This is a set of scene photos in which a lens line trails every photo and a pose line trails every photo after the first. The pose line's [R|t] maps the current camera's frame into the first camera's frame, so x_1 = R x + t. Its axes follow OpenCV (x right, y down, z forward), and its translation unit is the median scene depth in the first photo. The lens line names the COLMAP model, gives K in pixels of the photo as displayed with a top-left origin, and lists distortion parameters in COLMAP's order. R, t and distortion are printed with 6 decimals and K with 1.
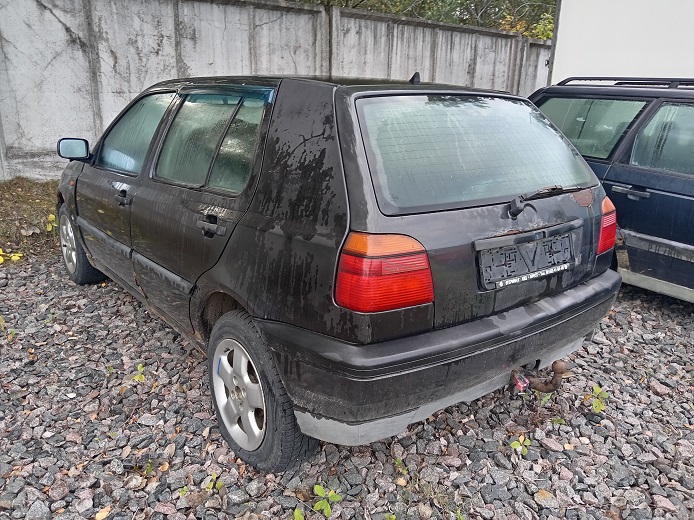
lens RADIAL K [[550.9, 0, 345.2], [0, 550.9, 258.8], [0, 0, 1]] dist [-0.002272, 0.005016]
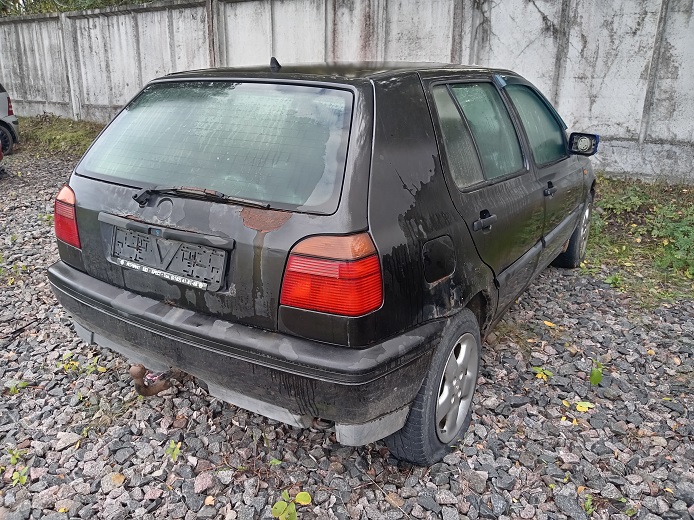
lens RADIAL K [[550.9, 0, 346.2], [0, 550.9, 259.3], [0, 0, 1]] dist [-0.002272, 0.005016]
pose [[0.357217, 0.288516, -0.888344, 0.428359], [-0.265450, 0.943237, 0.199603, -0.088707], [0.895507, 0.164509, 0.413526, 0.294908]]
